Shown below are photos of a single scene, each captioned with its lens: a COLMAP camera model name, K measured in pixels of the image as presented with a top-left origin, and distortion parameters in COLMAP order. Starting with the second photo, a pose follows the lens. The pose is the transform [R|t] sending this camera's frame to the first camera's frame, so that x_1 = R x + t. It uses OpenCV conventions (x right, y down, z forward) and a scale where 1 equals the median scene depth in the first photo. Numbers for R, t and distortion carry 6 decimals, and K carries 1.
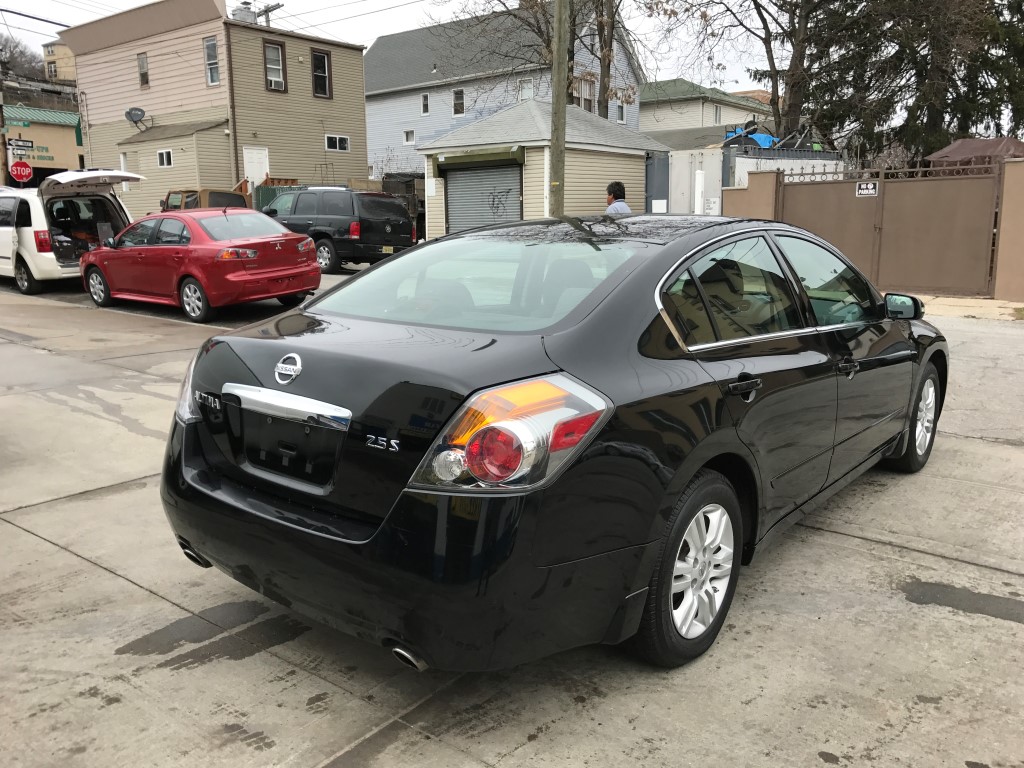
lens RADIAL K [[829.2, 0, 512.0], [0, 829.2, 384.0], [0, 0, 1]] dist [0.017425, -0.002480]
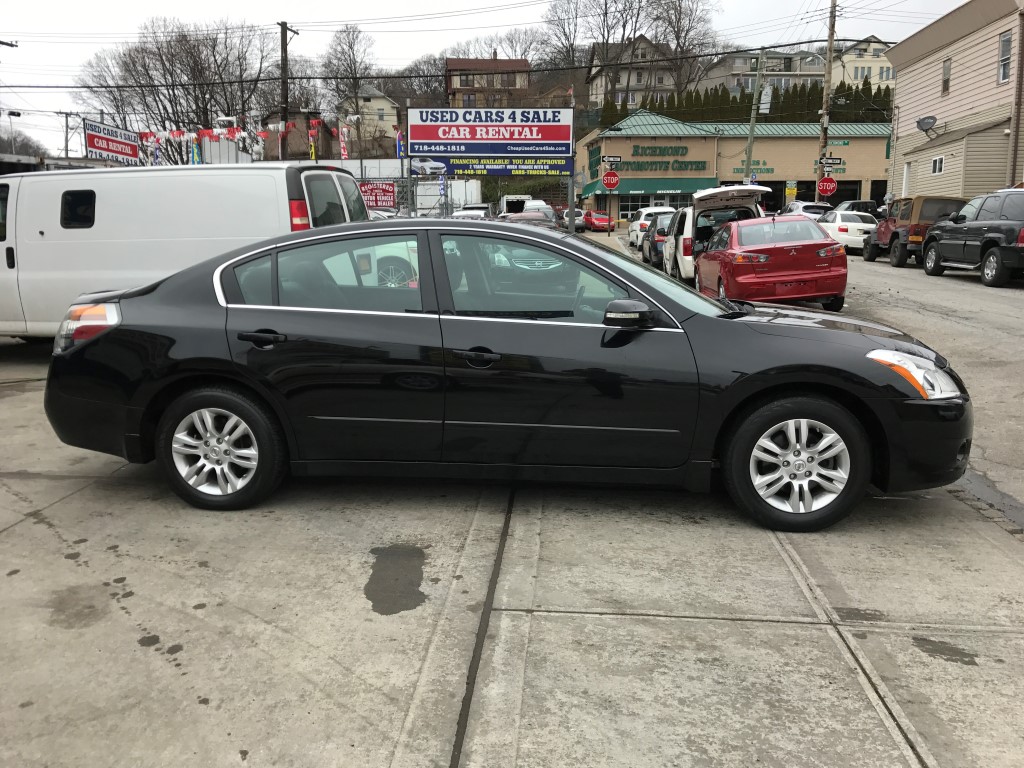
lens RADIAL K [[850.2, 0, 510.6], [0, 850.2, 369.0], [0, 0, 1]] dist [0.037610, -0.050909]
pose [[0.547349, 0.128957, -0.826910, 1.027067], [-0.156354, 0.986418, 0.050338, -0.049496], [0.822169, 0.101738, 0.560077, 0.318702]]
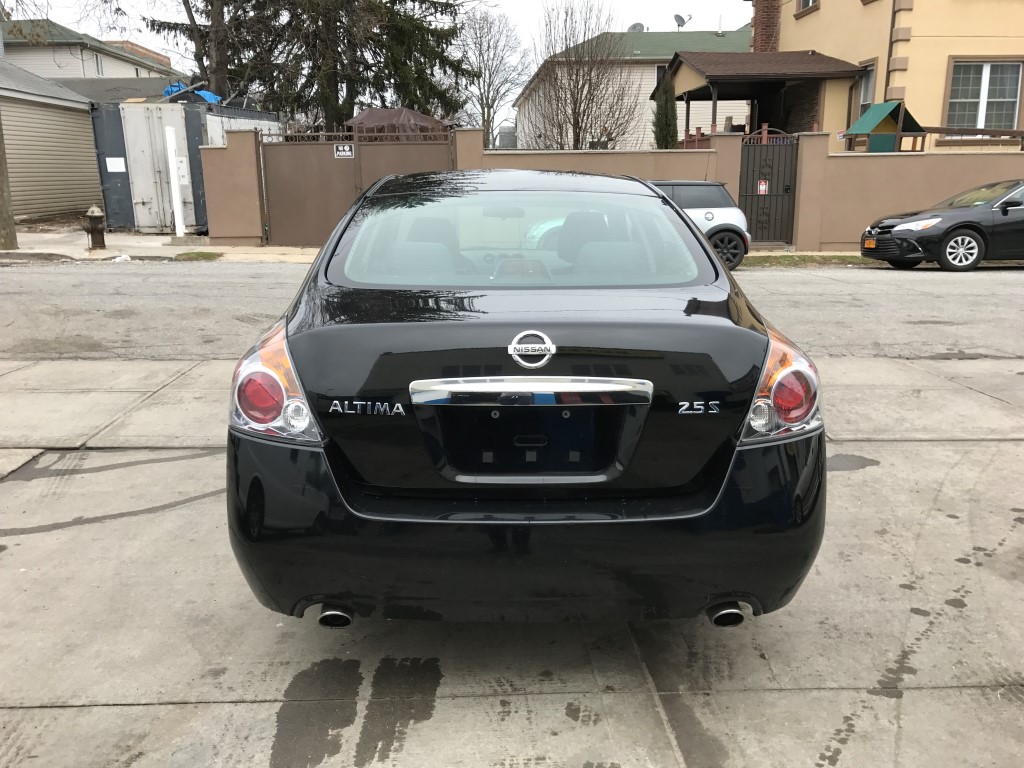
lens RADIAL K [[826.5, 0, 496.3], [0, 826.5, 386.3], [0, 0, 1]] dist [0.034234, -0.041408]
pose [[0.765565, -0.156811, 0.623955, -0.421550], [0.127566, 0.987584, 0.091679, -0.031513], [-0.630584, 0.009409, 0.776064, 0.186741]]
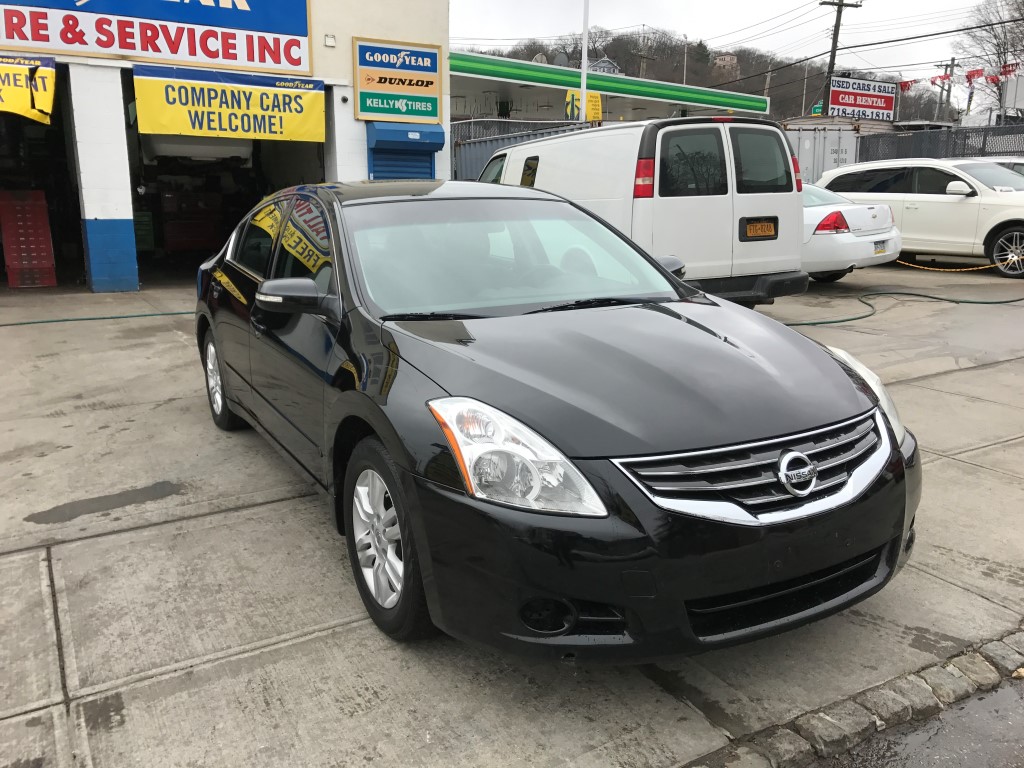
lens RADIAL K [[848.1, 0, 491.9], [0, 848.1, 389.2], [0, 0, 1]] dist [0.010556, -0.003840]
pose [[-0.386580, 0.208247, -0.898437, 0.973770], [-0.170442, 0.941260, 0.291511, -0.235496], [0.906369, 0.265823, -0.328378, 1.255311]]
